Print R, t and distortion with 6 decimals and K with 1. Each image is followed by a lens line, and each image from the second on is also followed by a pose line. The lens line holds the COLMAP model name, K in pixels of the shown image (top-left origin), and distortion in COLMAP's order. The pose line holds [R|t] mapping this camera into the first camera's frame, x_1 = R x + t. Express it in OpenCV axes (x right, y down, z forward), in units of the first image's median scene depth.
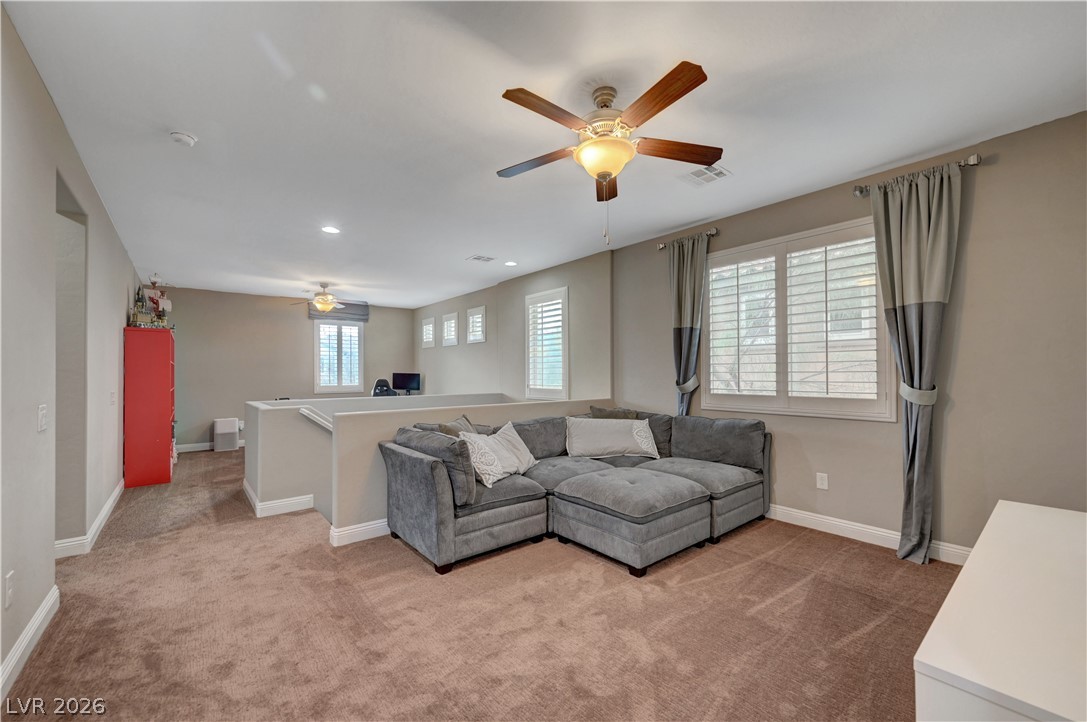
lens RADIAL K [[430.0, 0, 547.8], [0, 430.0, 369.9], [0, 0, 1]] dist [-0.002429, -0.000149]
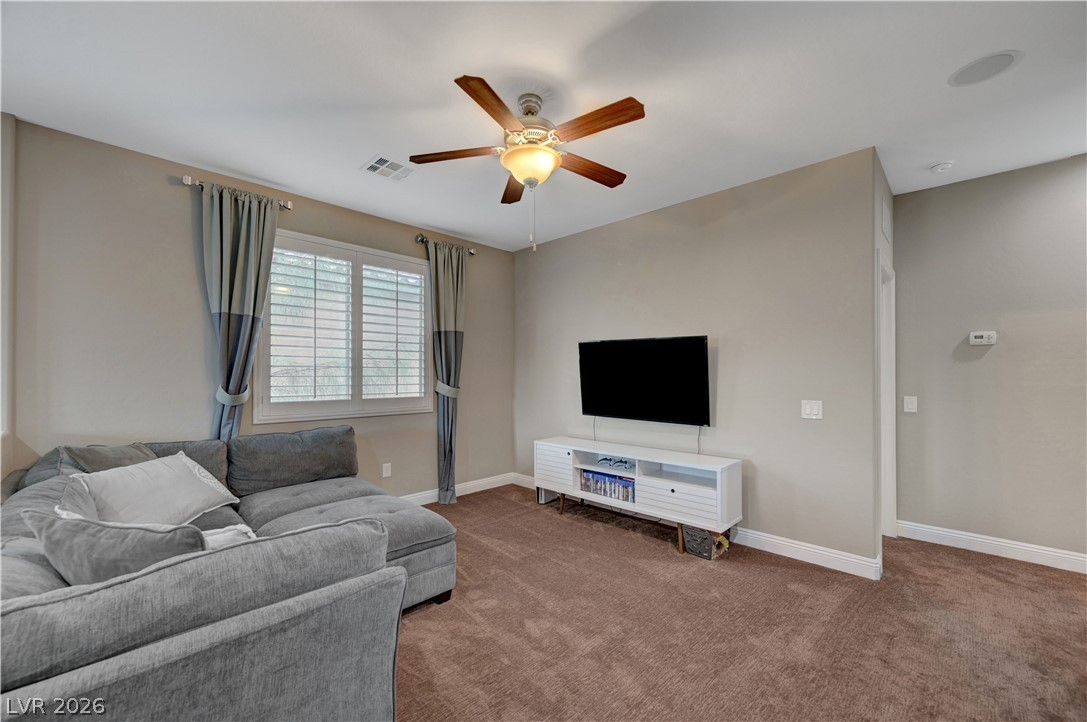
lens RADIAL K [[431.4, 0, 547.9], [0, 431.4, 372.0], [0, 0, 1]] dist [0.003128, 0.000255]
pose [[-0.115258, 0.013499, 0.993244, -0.469538], [-0.005442, 0.999884, -0.014221, 0.006423], [-0.993321, -0.007044, -0.115171, 0.575145]]
